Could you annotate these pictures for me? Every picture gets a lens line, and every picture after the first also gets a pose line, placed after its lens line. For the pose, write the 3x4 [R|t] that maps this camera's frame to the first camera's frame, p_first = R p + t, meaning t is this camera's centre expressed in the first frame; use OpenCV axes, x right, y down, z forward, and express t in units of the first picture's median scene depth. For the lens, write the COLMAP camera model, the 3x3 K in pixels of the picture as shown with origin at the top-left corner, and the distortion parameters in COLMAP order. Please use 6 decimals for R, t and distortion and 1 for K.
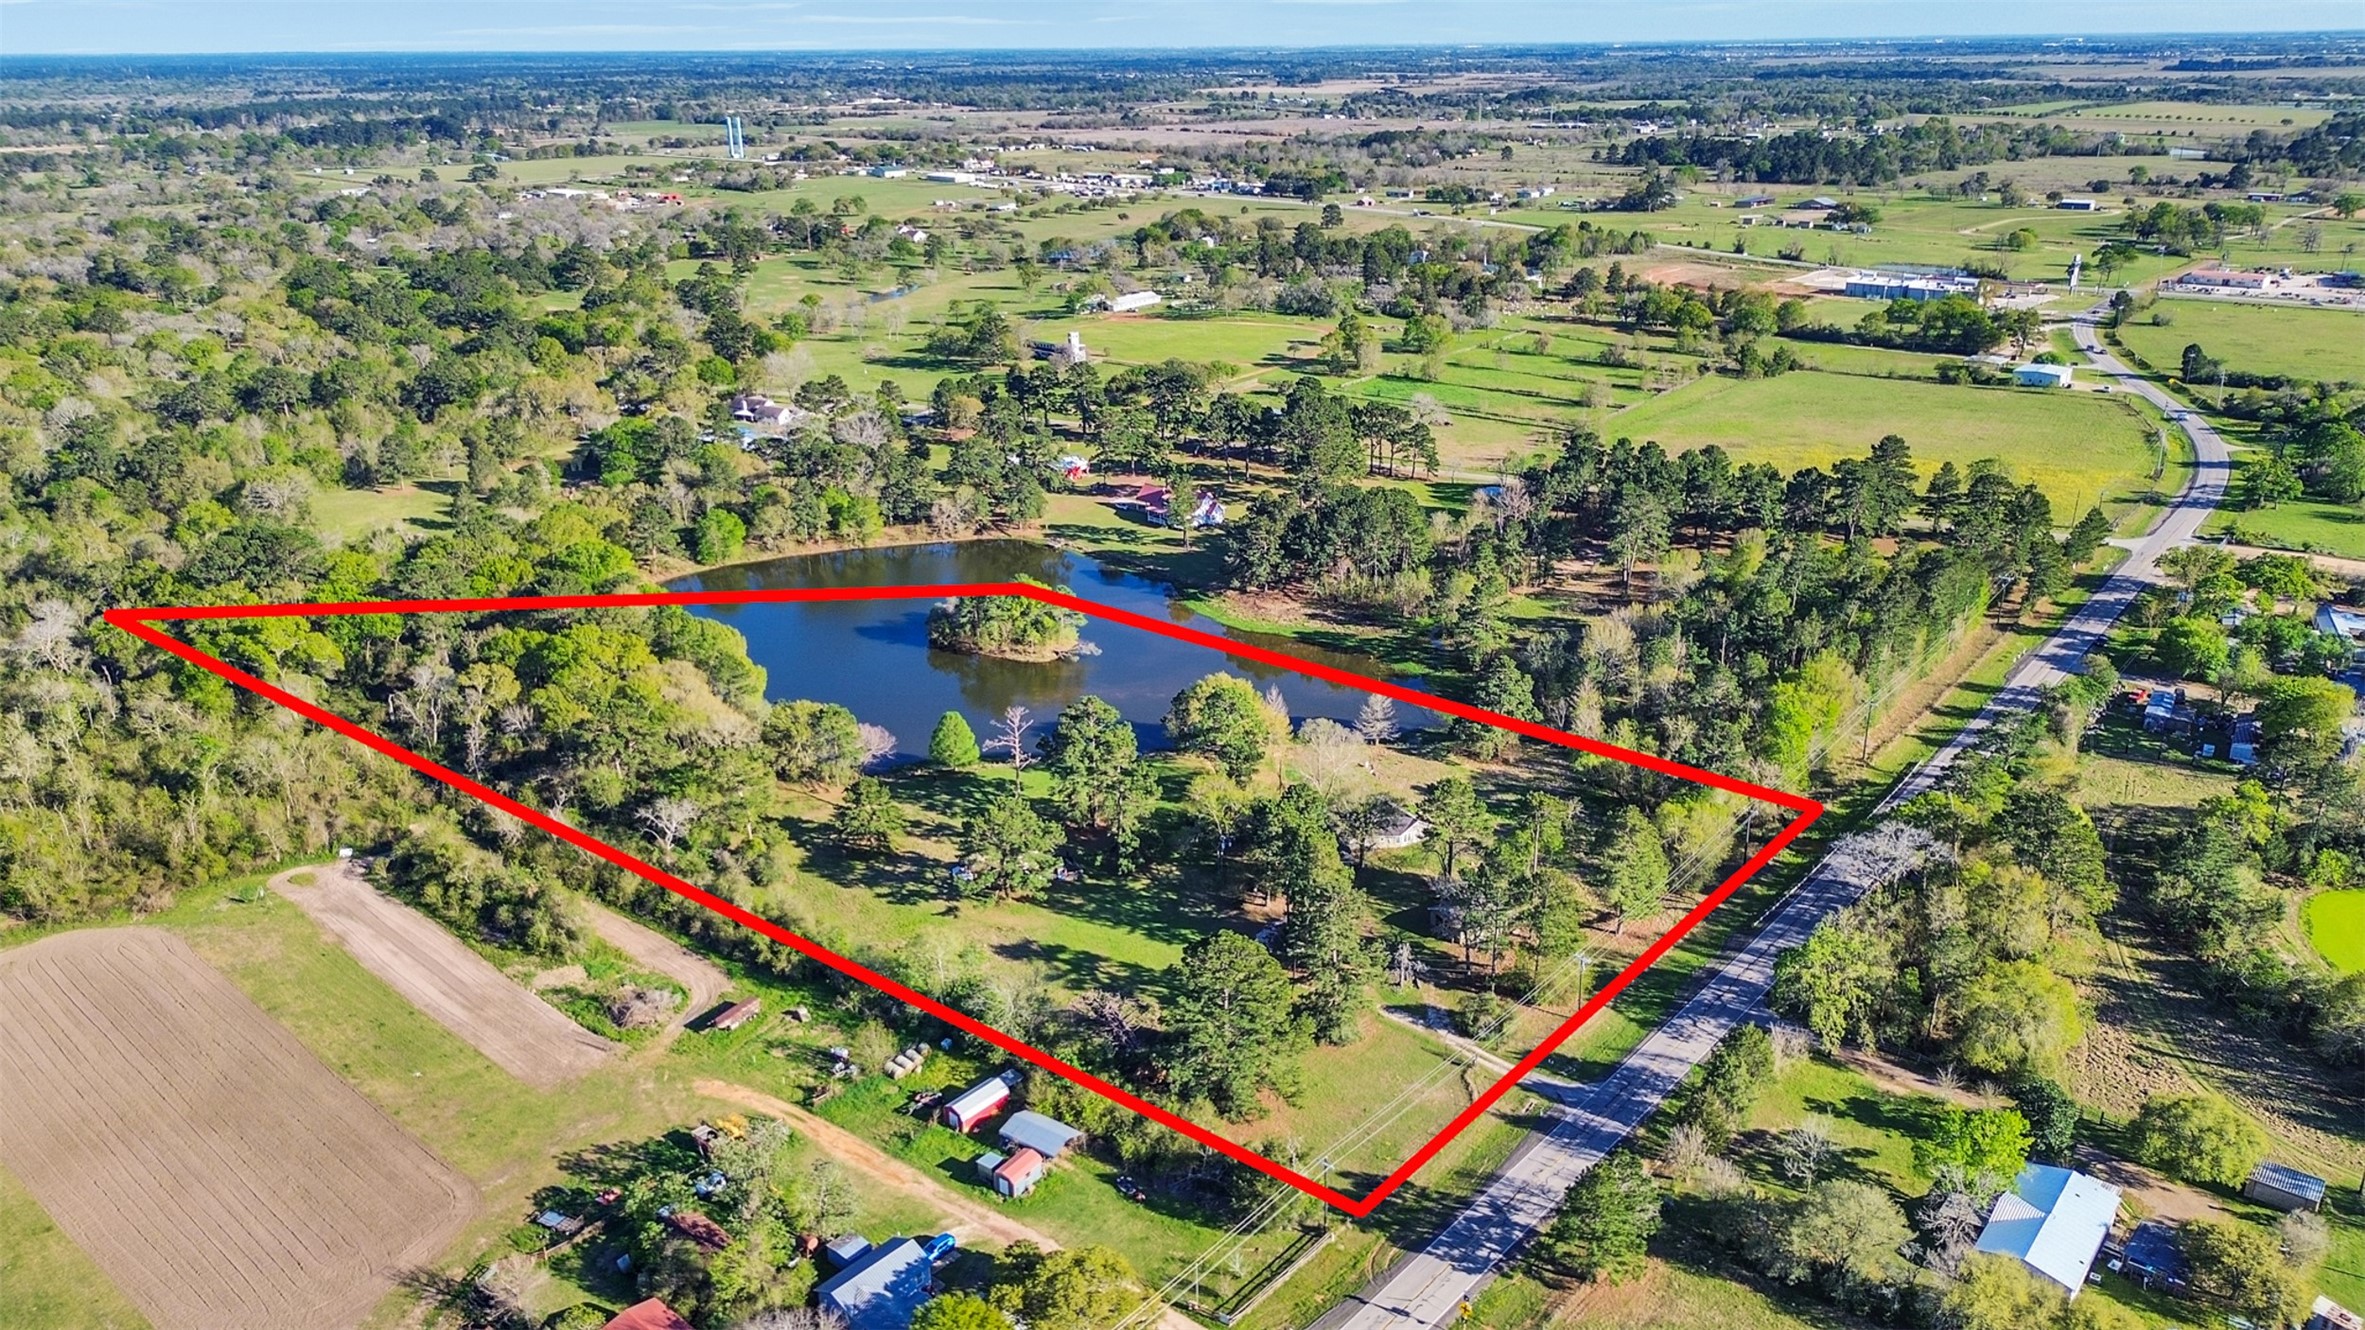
lens RADIAL K [[1664.4, 0, 1182.5], [0, 1664.4, 665.0], [0, 0, 1]] dist [0.074790, -0.087466]
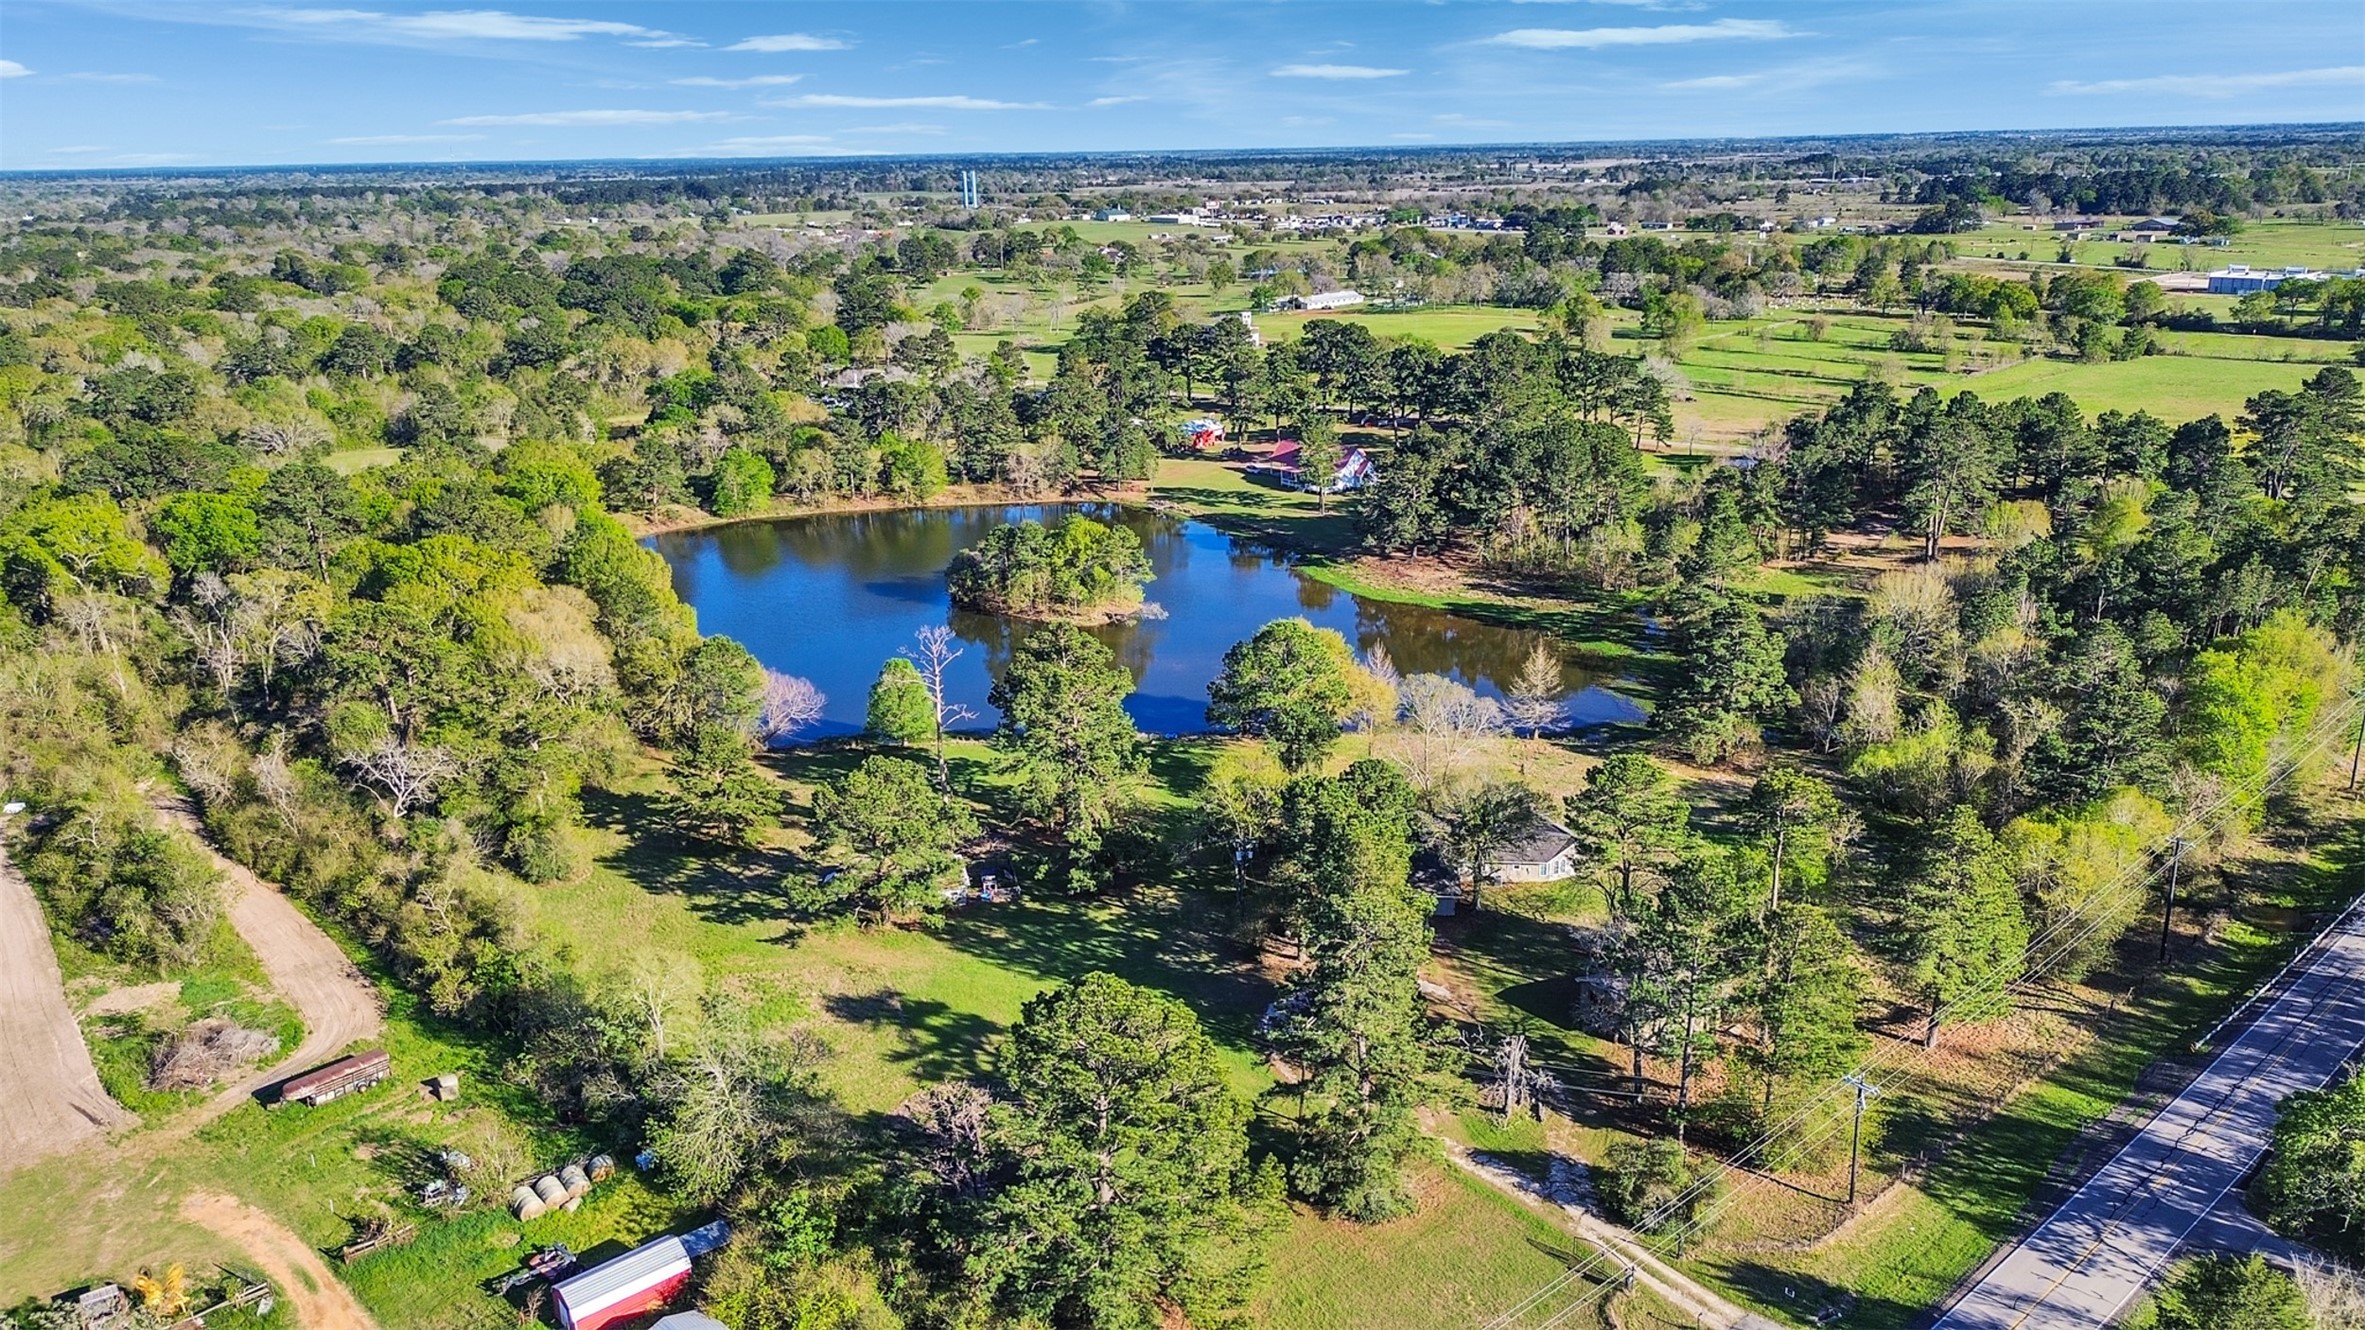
lens RADIAL K [[1680.7, 0, 1182.5], [0, 1680.7, 665.0], [0, 0, 1]] dist [0.024295, -0.001723]
pose [[0.988652, 0.035122, -0.146063, 0.076764], [-0.043103, 0.997725, -0.051837, 0.060775], [0.143910, 0.057545, 0.987916, 0.332337]]
